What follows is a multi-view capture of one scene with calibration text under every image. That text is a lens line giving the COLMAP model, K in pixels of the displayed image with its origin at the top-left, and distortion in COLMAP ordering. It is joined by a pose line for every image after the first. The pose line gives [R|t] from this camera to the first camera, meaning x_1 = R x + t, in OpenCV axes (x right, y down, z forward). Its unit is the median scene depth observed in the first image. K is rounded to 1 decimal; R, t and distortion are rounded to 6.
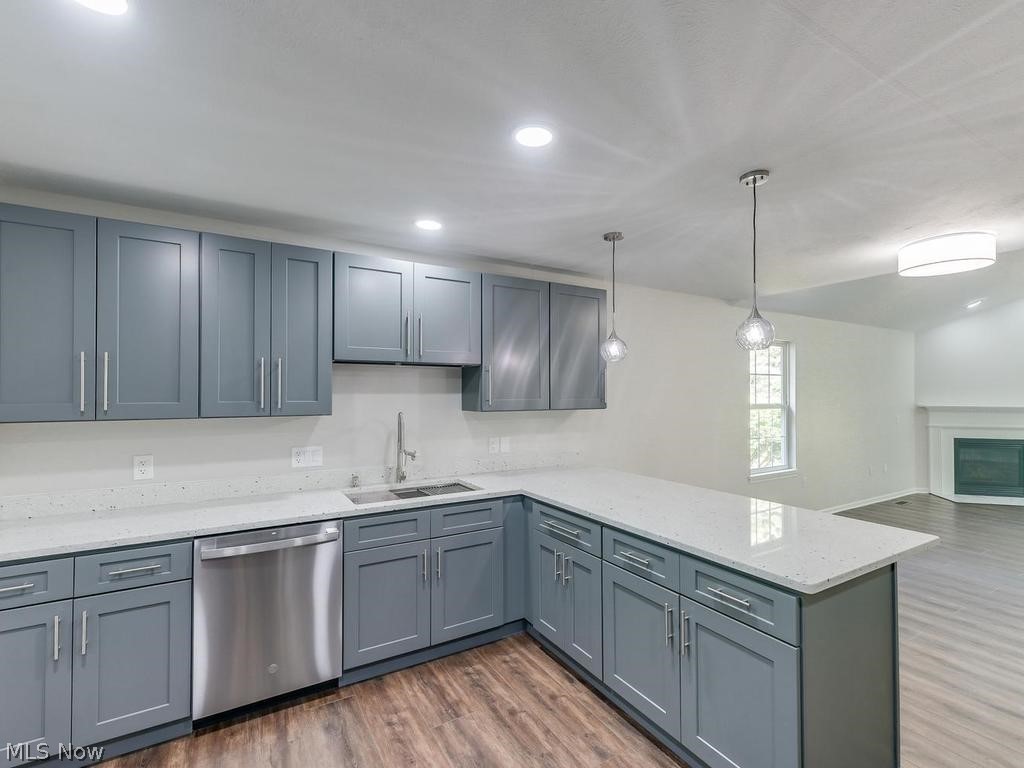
lens RADIAL K [[476.8, 0, 515.0], [0, 476.8, 388.3], [0, 0, 1]] dist [0.006861, 0.000355]
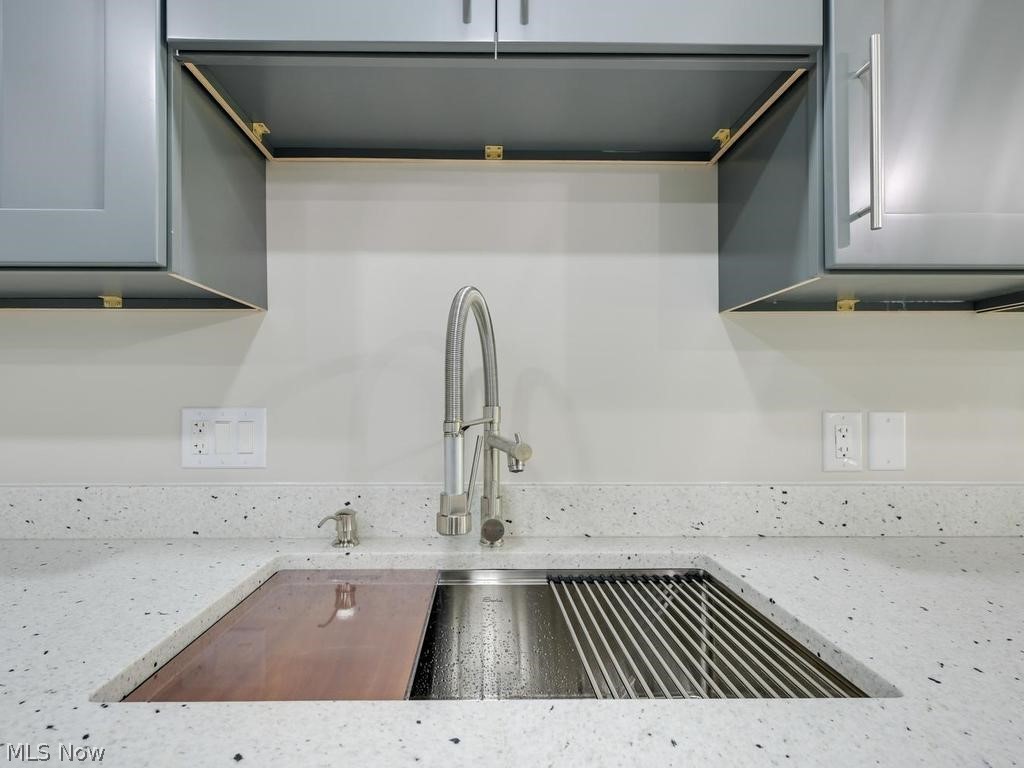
lens RADIAL K [[495.4, 0, 487.3], [0, 495.4, 399.5], [0, 0, 1]] dist [0.000223, -0.000012]
pose [[0.865833, -0.001028, -0.500331, -0.094640], [0.002455, 0.999995, 0.002193, 0.112487], [0.500326, -0.003127, 0.865831, 0.768219]]
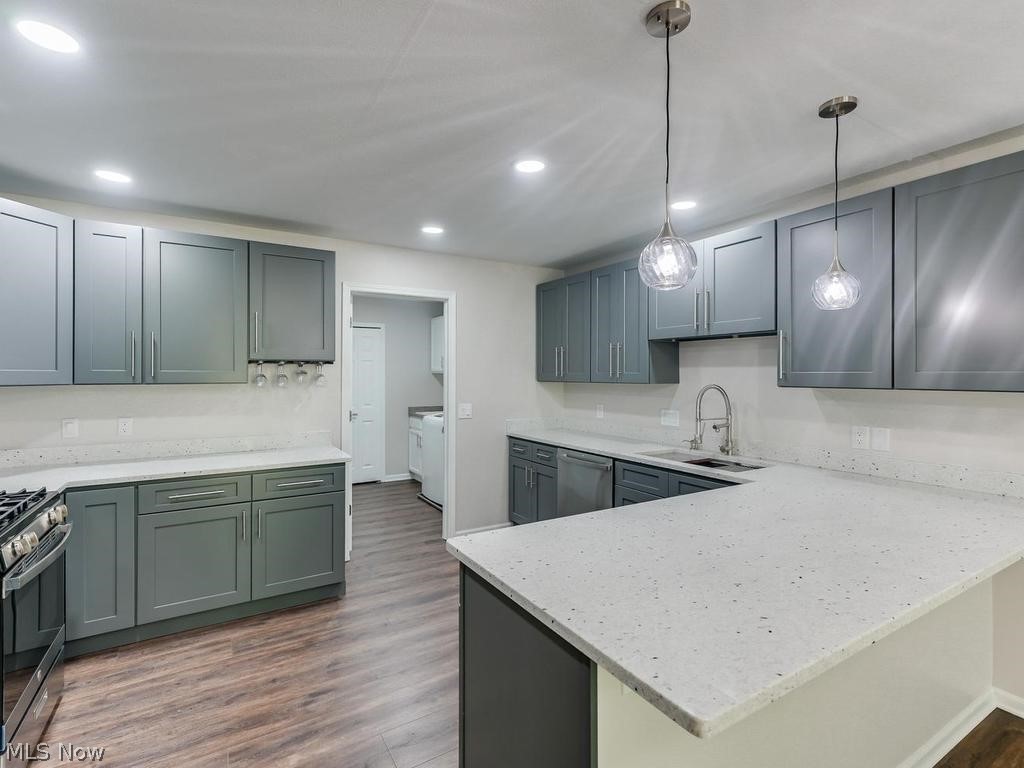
lens RADIAL K [[494.1, 0, 509.5], [0, 494.1, 373.7], [0, 0, 1]] dist [-0.000367, -0.000174]
pose [[0.007592, -0.000071, -0.999971, 0.829916], [0.007810, 0.999970, -0.000011, 0.023723], [0.999941, -0.007810, 0.007592, 0.556441]]
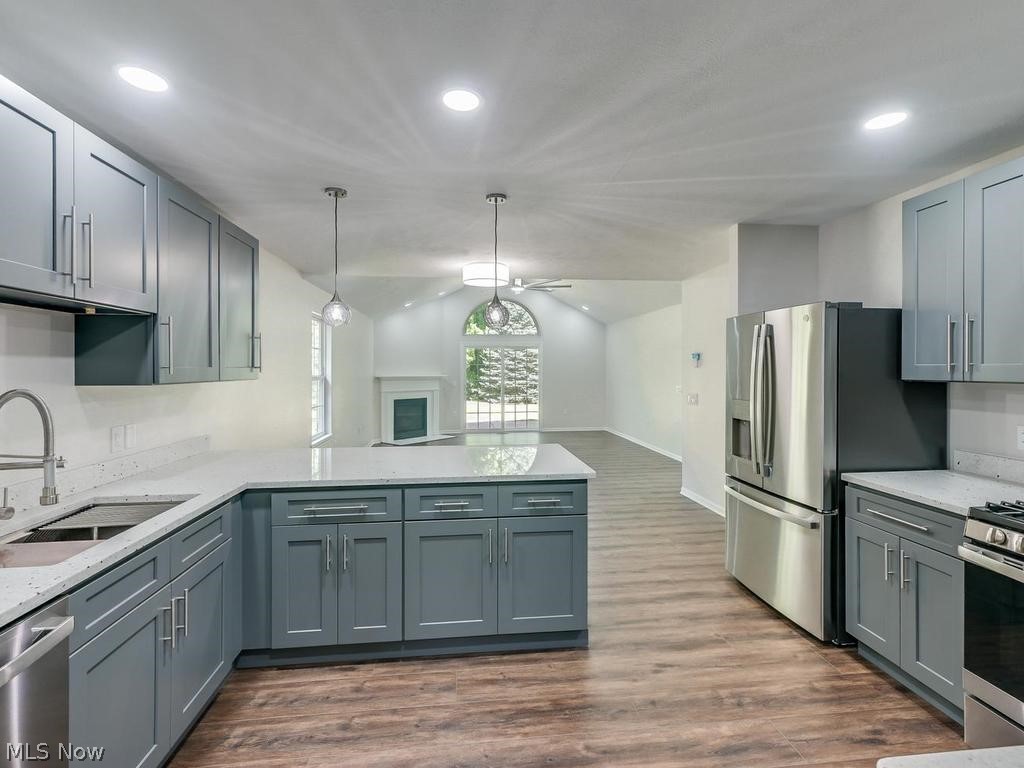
lens RADIAL K [[485.5, 0, 514.3], [0, 485.5, 371.0], [0, 0, 1]] dist [0.002003, 0.000270]
pose [[0.408715, -0.003457, 0.912656, -0.509012], [-0.006442, 0.999957, 0.006673, 0.023262], [-0.912639, -0.008606, 0.408675, 0.280345]]
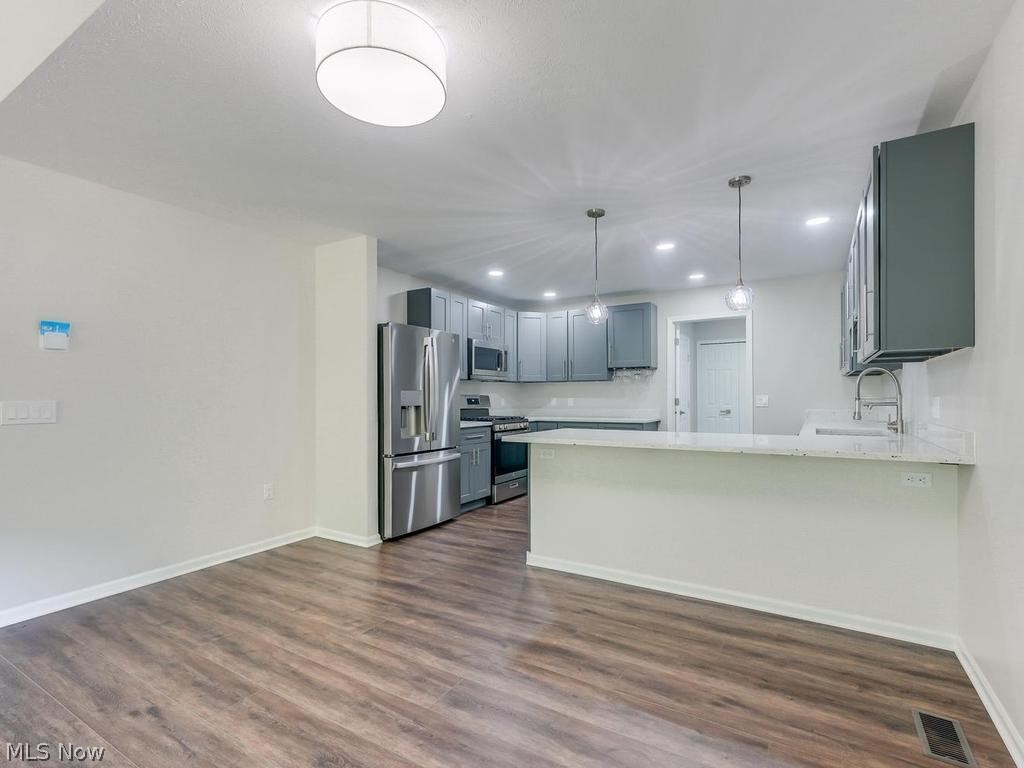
lens RADIAL K [[490.9, 0, 517.3], [0, 490.9, 397.4], [0, 0, 1]] dist [0.008130, 0.000044]
pose [[-0.881237, 0.005348, -0.472645, 1.065151], [0.009792, 0.999928, -0.006943, 0.122793], [0.472574, -0.010746, -0.881225, 1.633812]]
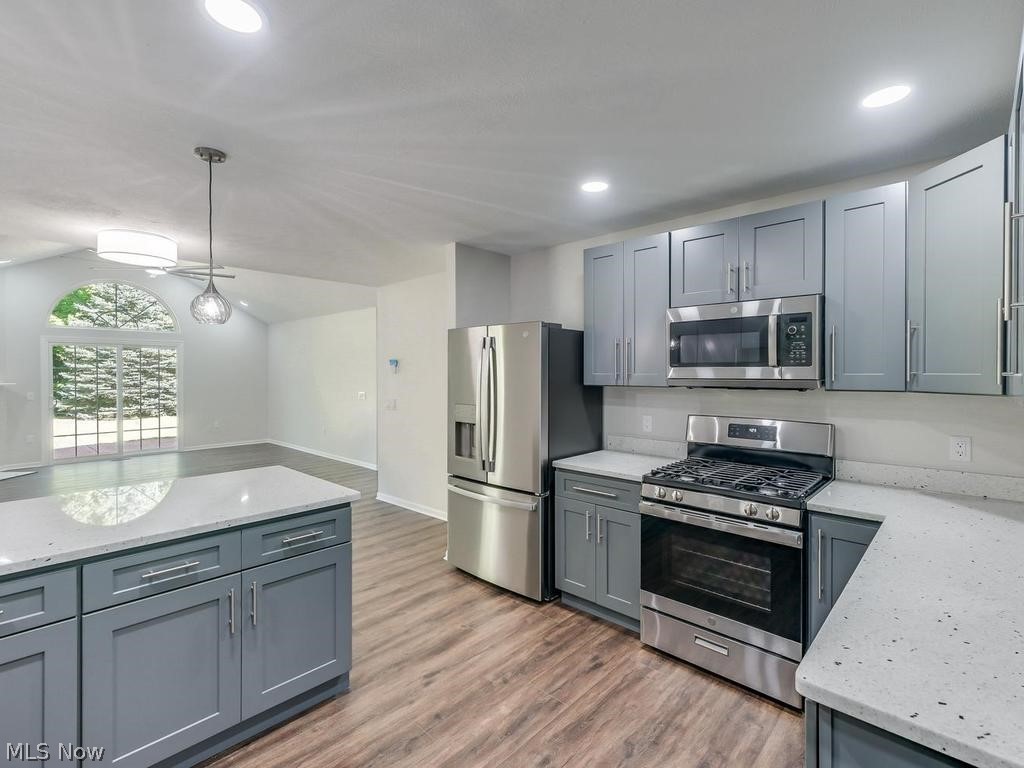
lens RADIAL K [[481.9, 0, 514.4], [0, 481.9, 376.7], [0, 0, 1]] dist [0.002897, 0.000373]
pose [[-0.280697, -0.007796, 0.959765, -0.477240], [-0.007254, 0.999956, 0.006001, 0.015687], [-0.959769, -0.005278, -0.280741, 0.471951]]
